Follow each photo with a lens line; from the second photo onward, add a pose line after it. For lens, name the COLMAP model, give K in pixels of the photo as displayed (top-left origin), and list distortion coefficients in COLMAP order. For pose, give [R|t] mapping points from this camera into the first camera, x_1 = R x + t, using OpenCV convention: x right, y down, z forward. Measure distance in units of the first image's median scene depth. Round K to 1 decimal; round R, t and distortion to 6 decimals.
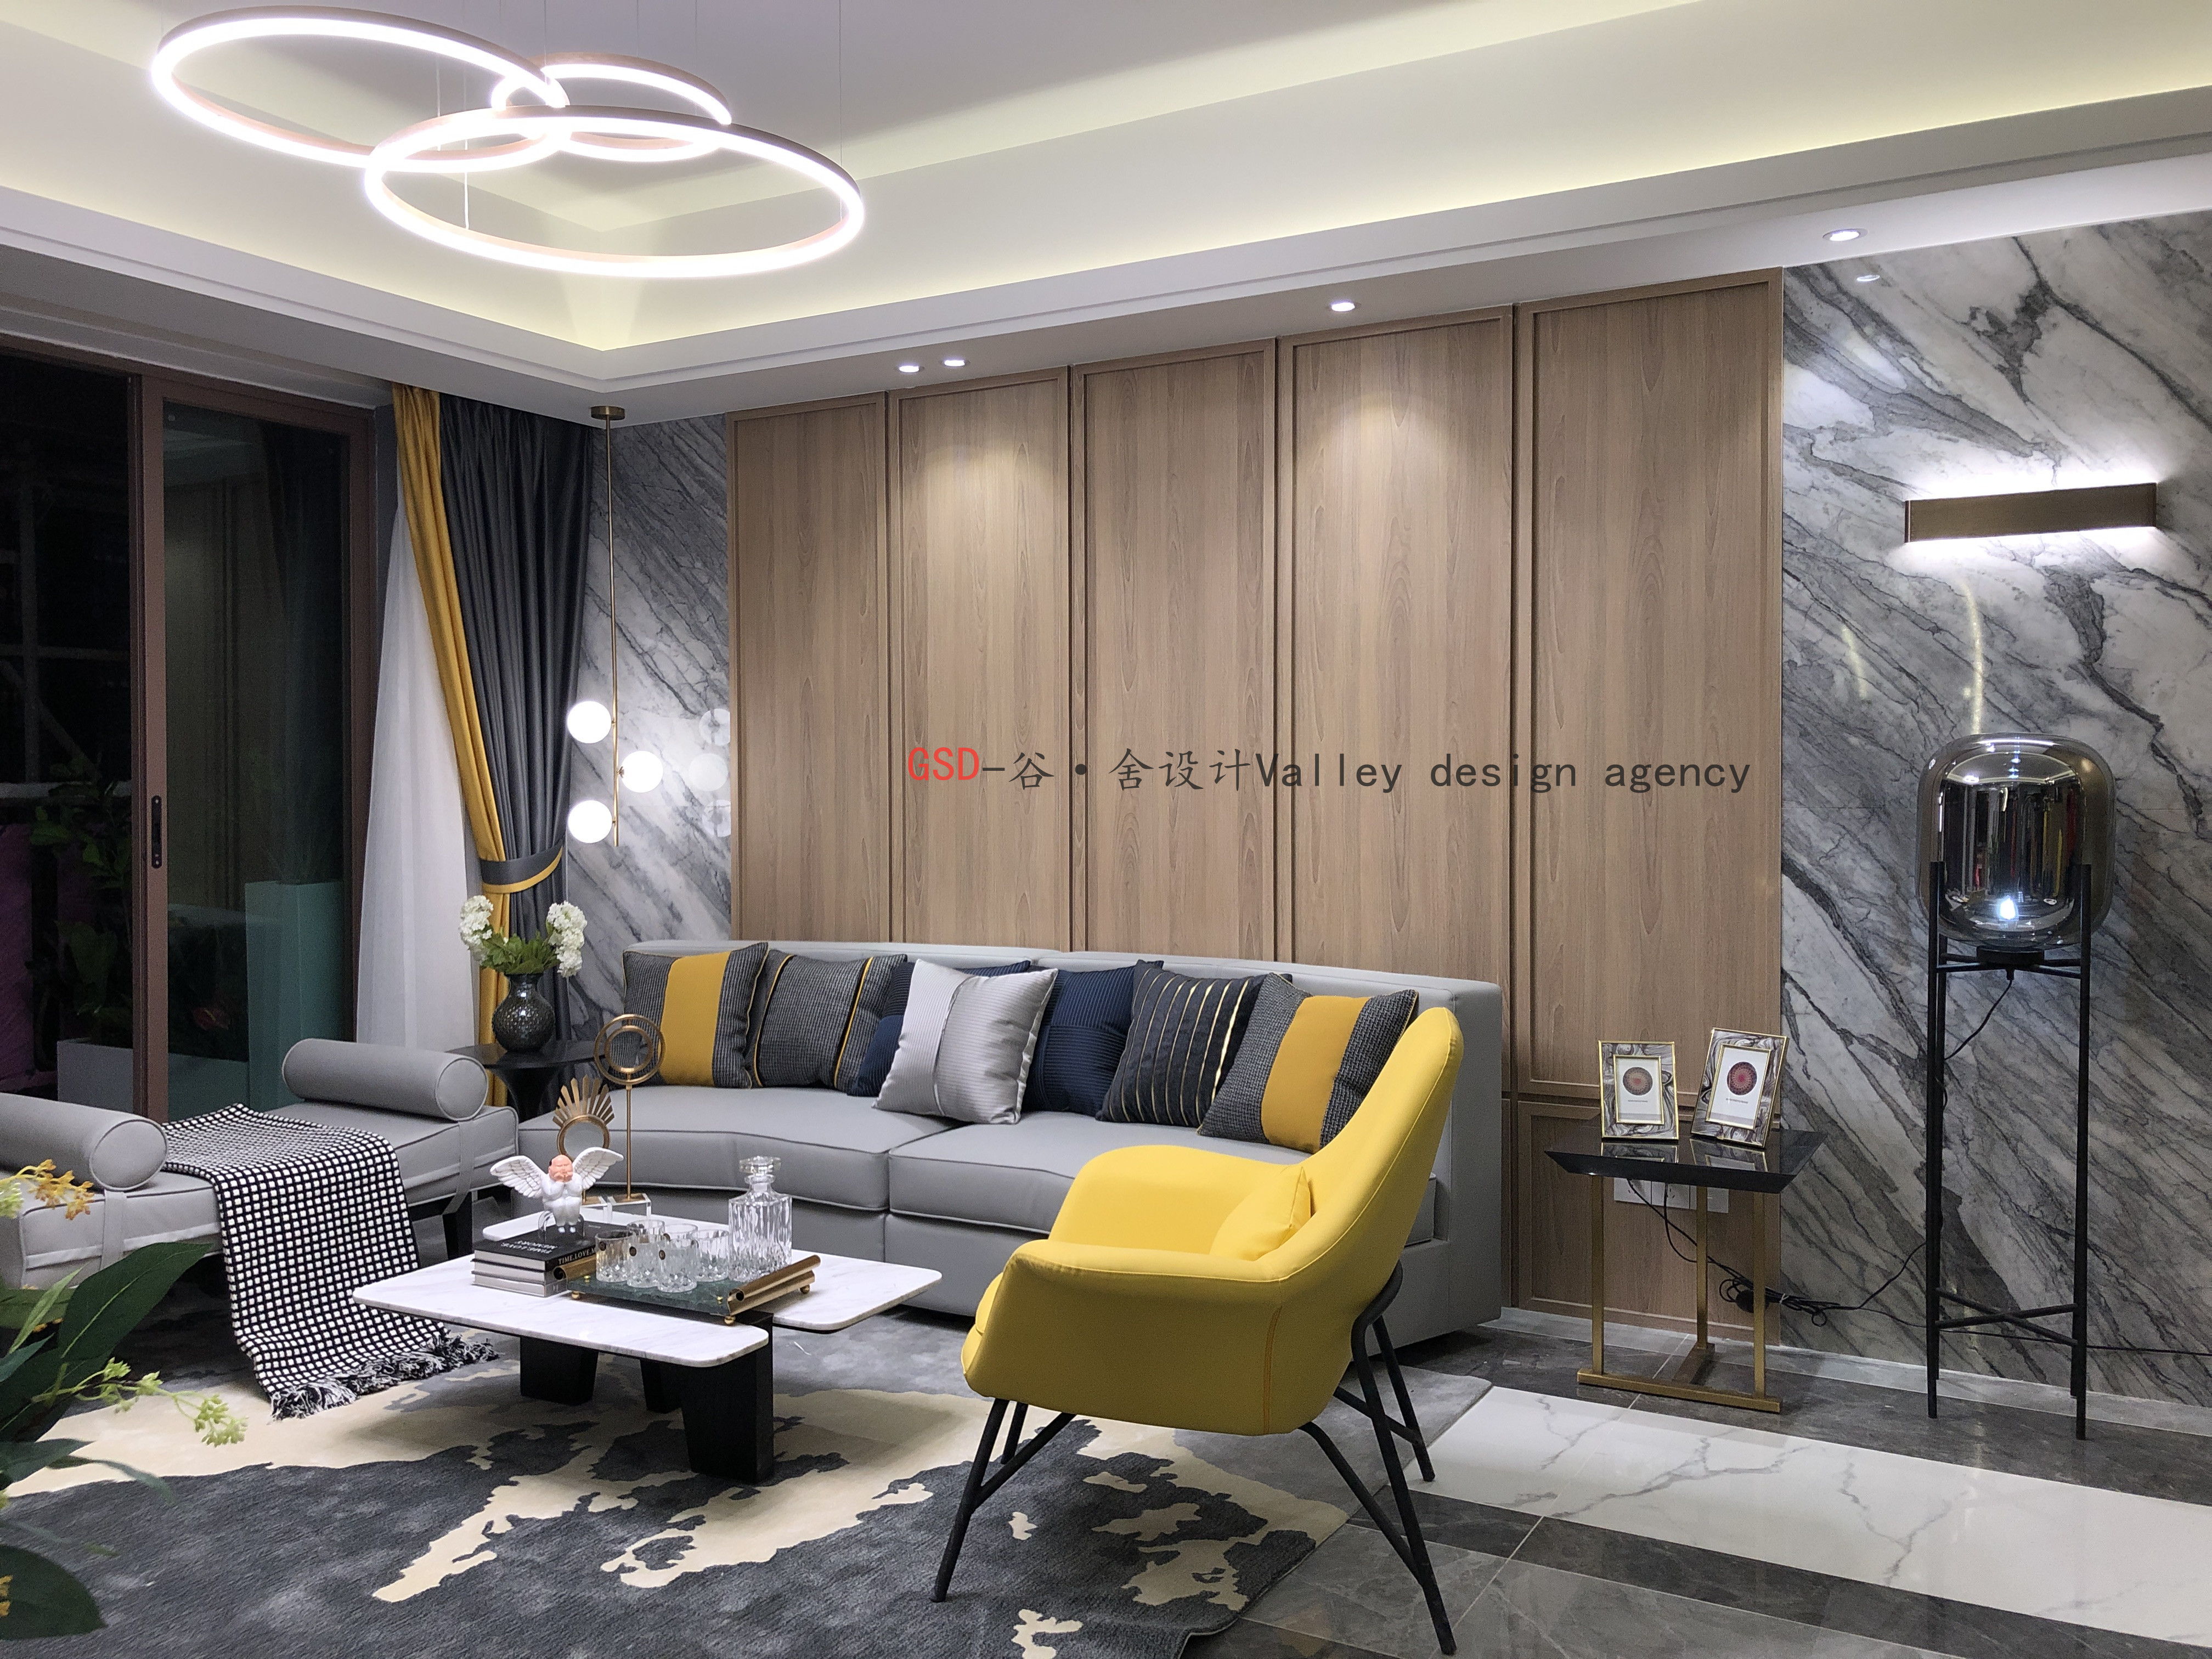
lens RADIAL K [[1781.7, 0, 1108.0], [0, 1781.7, 820.1], [0, 0, 1]] dist [-0.005802, -0.003623]
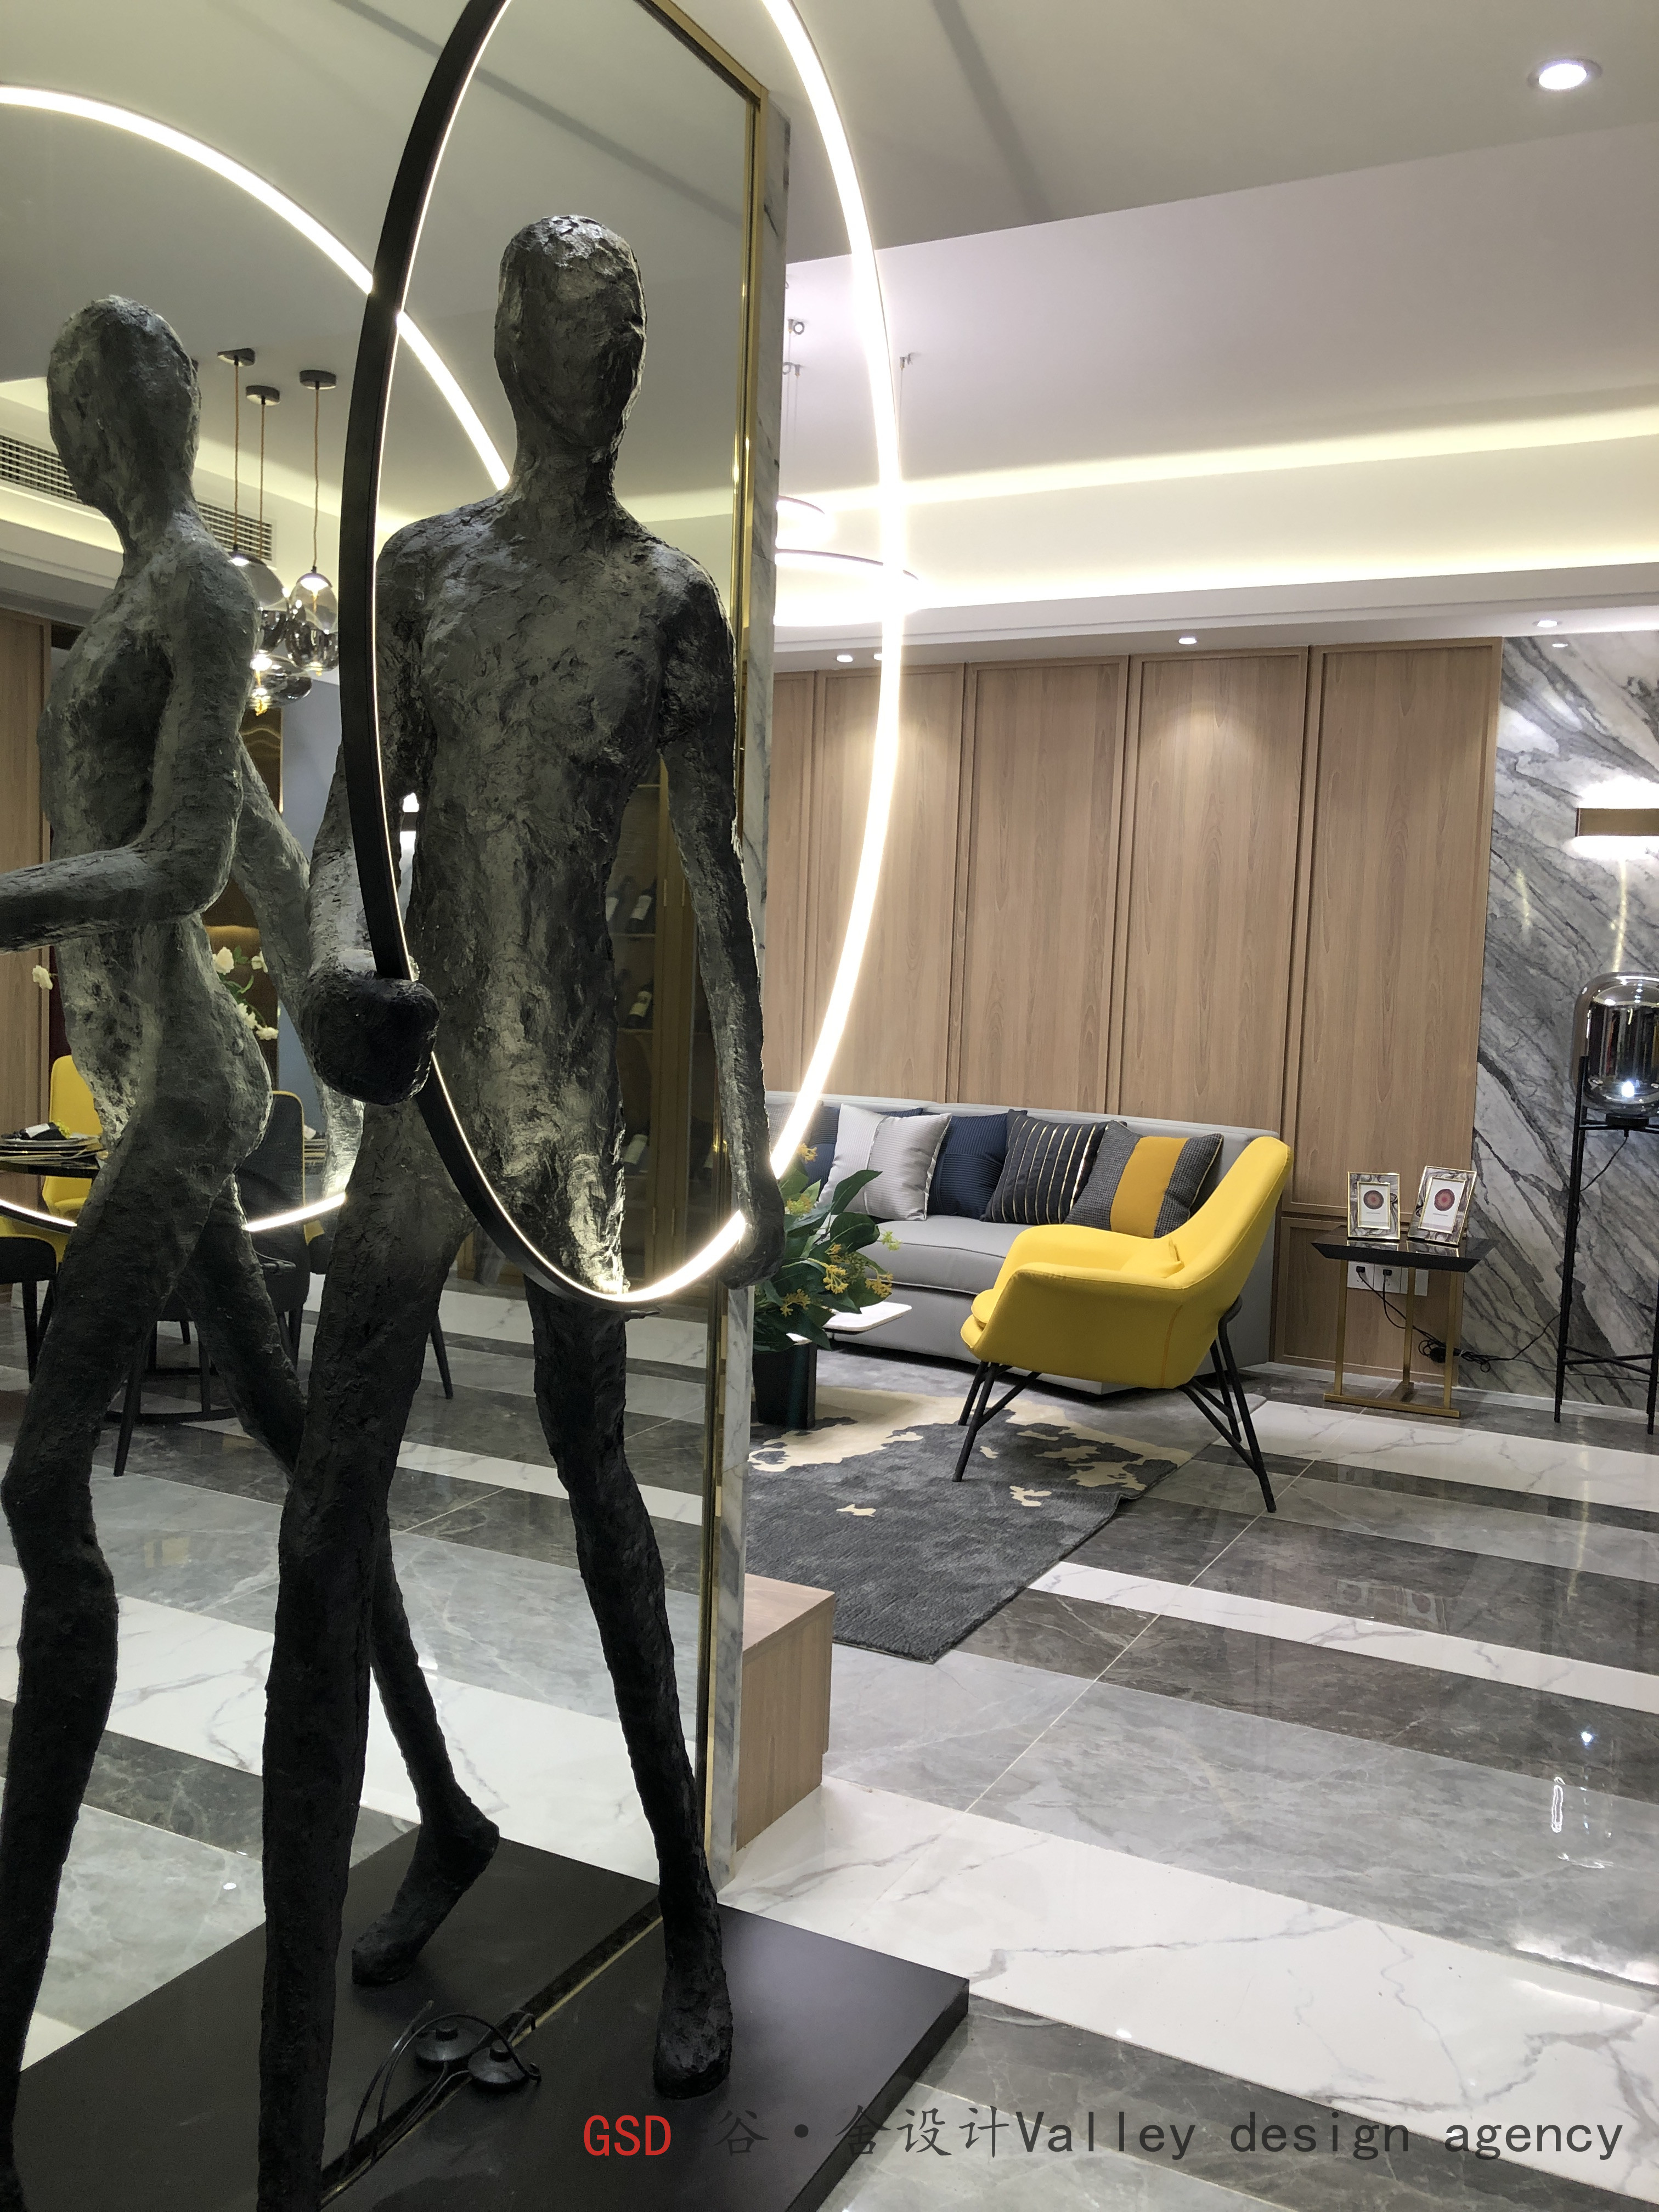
lens RADIAL K [[1788.1, 0, 825.4], [0, 1788.1, 1114.6], [0, 0, 1]] dist [0.004832, -0.122980]
pose [[0.998491, 0.037296, 0.040307, -0.209877], [-0.039607, 0.997522, 0.058148, 0.009742], [-0.038038, -0.059656, 0.997494, -0.432836]]
